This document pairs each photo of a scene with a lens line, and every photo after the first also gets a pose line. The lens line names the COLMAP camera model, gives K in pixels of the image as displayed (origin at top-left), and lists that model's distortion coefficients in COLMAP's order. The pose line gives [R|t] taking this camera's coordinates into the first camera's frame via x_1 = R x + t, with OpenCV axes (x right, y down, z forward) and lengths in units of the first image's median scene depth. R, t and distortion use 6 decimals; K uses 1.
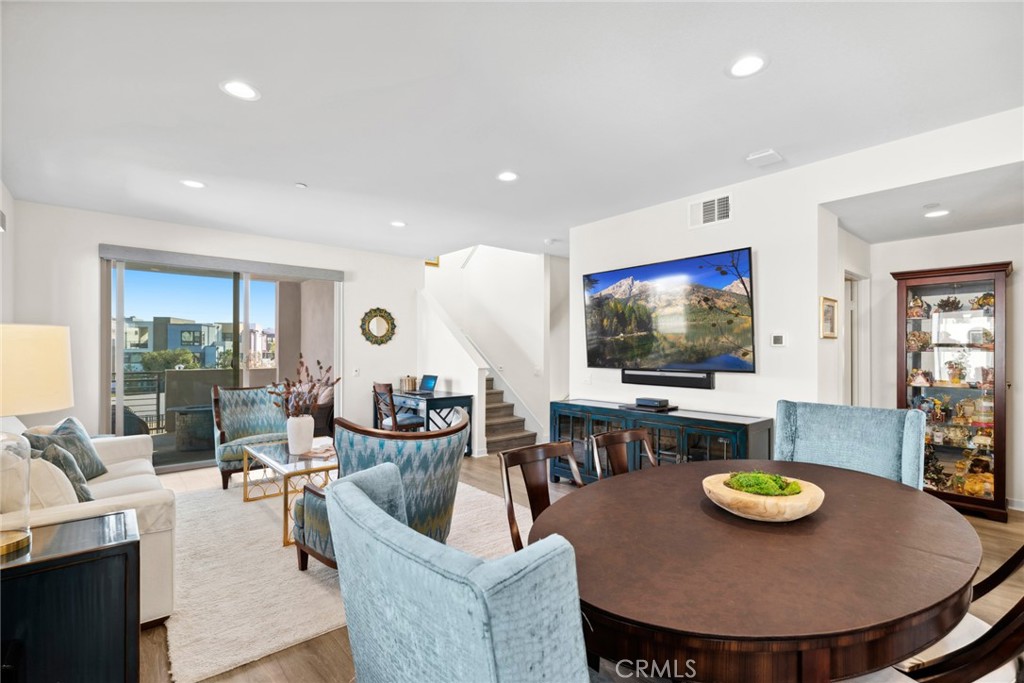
lens RADIAL K [[465.9, 0, 502.4], [0, 465.9, 347.1], [0, 0, 1]] dist [-0.000804, -0.000416]
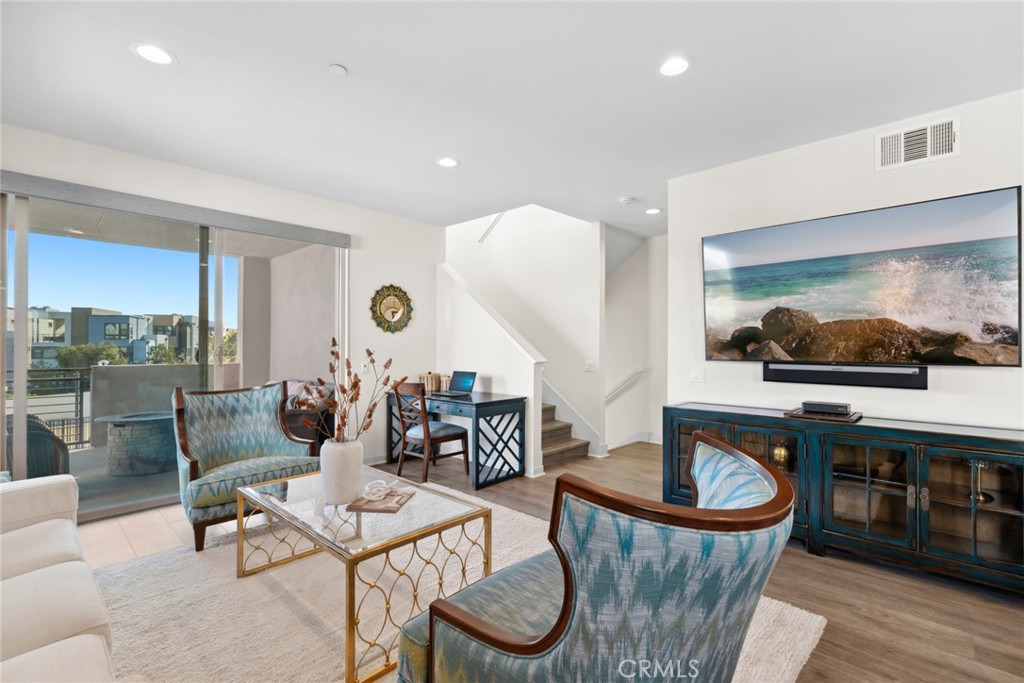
lens RADIAL K [[465.9, 0, 504.1], [0, 465.9, 341.2], [0, 0, 1]] dist [-0.000804, -0.000416]
pose [[0.994354, 0.001640, 0.106103, -0.189342], [-0.001466, 0.999997, -0.001712, 0.012241], [-0.106106, 0.001546, 0.994354, 0.242680]]
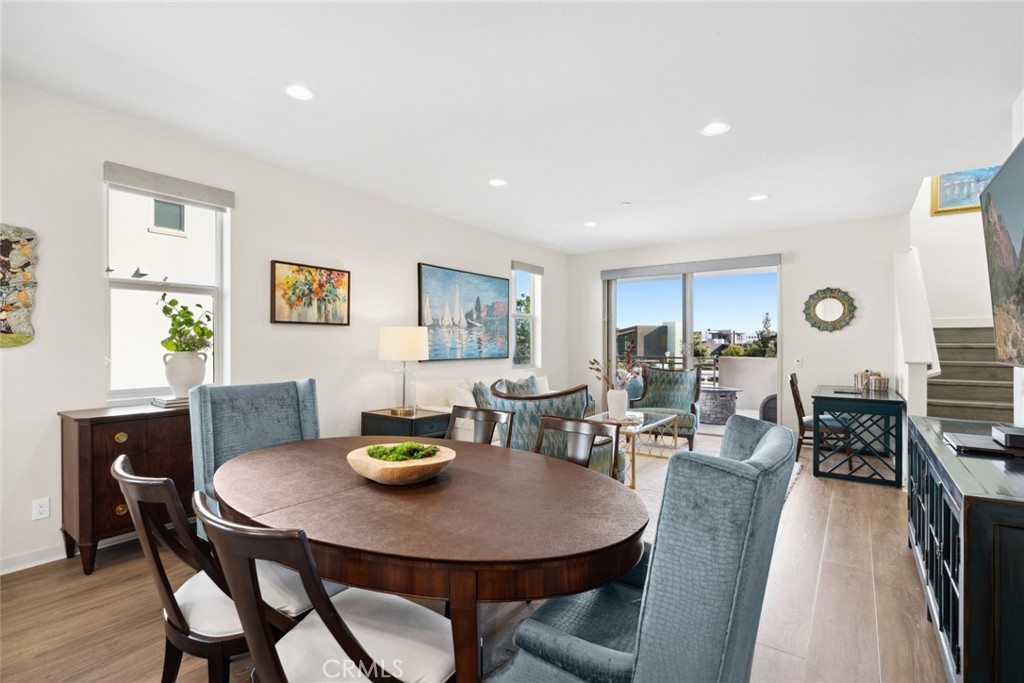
lens RADIAL K [[465.9, 0, 514.1], [0, 465.9, 343.2], [0, 0, 1]] dist [-0.000804, -0.000416]
pose [[0.234566, -0.000933, -0.972100, 0.486646], [0.005085, 0.999987, 0.000267, 0.014912], [0.972087, -0.005005, 0.234567, 0.289918]]
